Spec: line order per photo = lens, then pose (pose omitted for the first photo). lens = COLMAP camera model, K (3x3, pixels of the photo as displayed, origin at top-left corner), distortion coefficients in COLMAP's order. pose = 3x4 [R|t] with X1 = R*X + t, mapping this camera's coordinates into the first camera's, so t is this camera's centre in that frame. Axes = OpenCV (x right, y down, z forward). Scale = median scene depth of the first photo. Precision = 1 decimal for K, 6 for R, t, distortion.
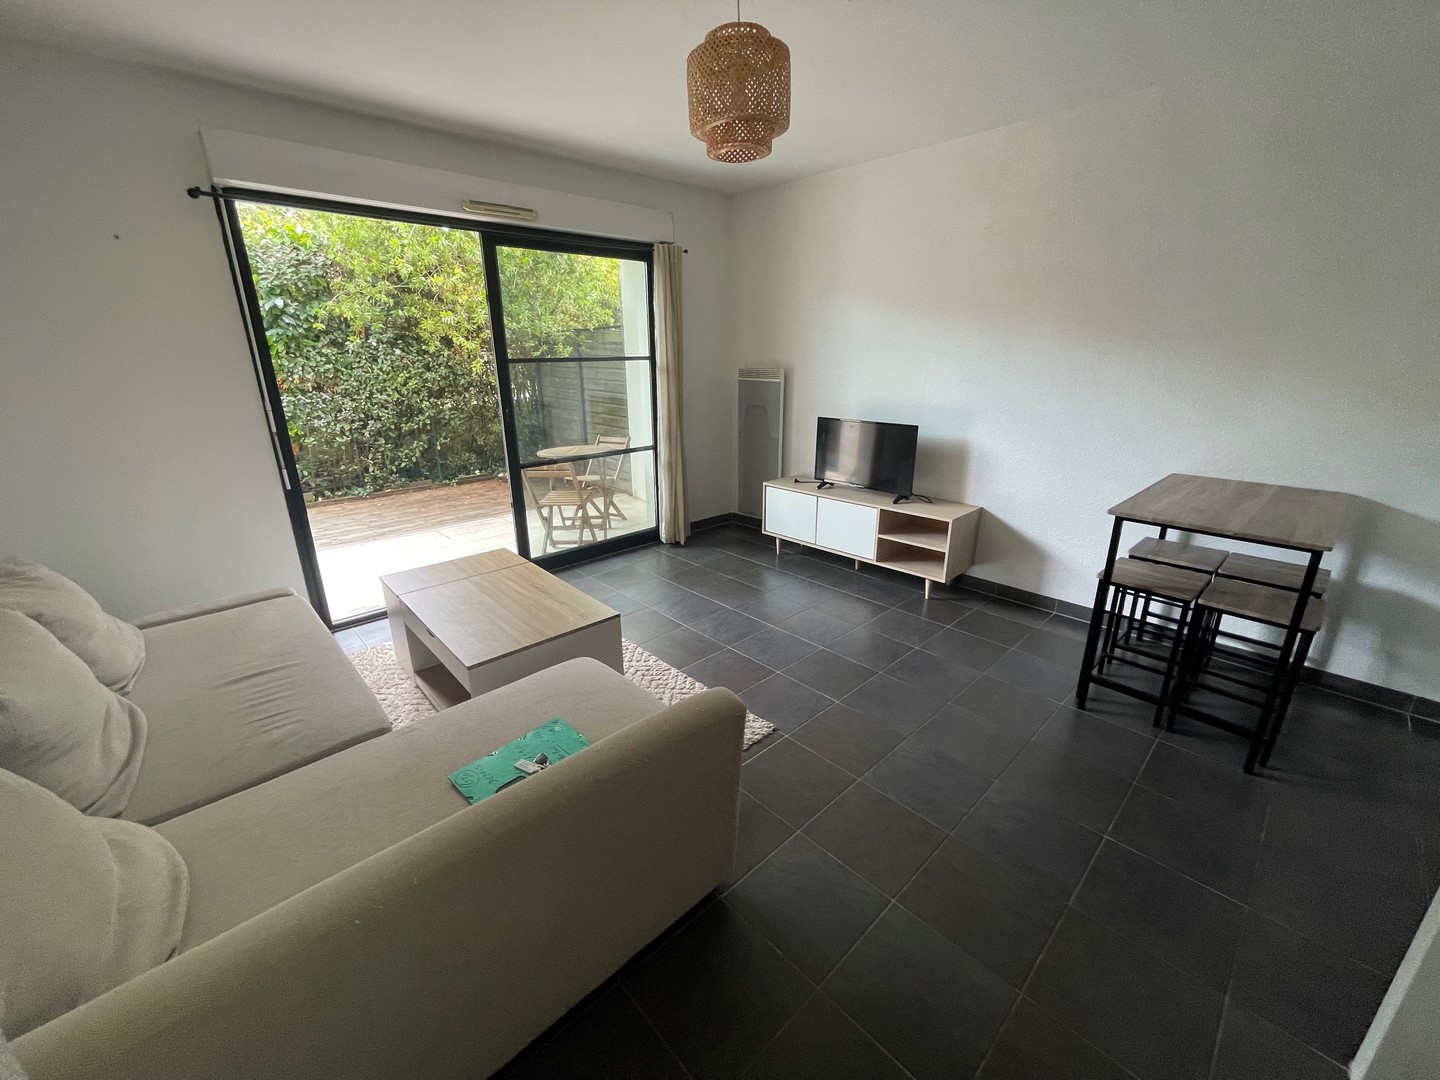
lens RADIAL K [[578.9, 0, 719.2], [0, 578.9, 535.3], [0, 0, 1]] dist [0.000702, 0.000115]
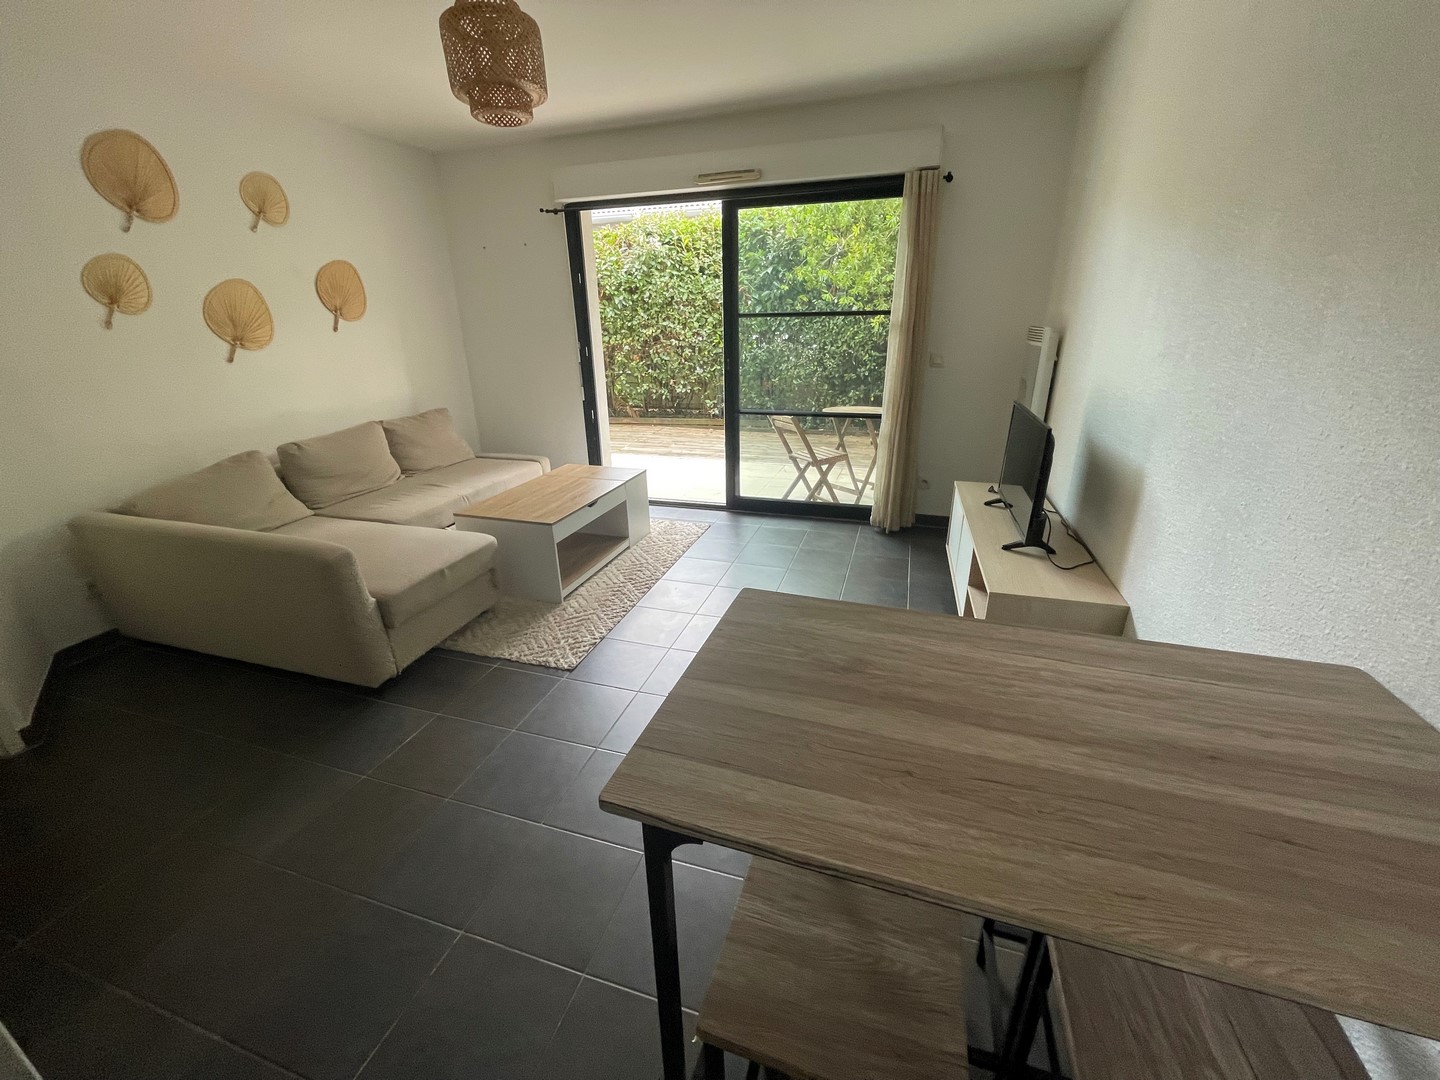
lens RADIAL K [[578.9, 0, 719.2], [0, 578.9, 535.3], [0, 0, 1]] dist [0.000702, 0.000115]
pose [[0.488243, 0.308805, -0.816246, 0.600702], [-0.253469, 0.945163, 0.205962, -0.110361], [0.835088, 0.106334, 0.539742, 0.374135]]
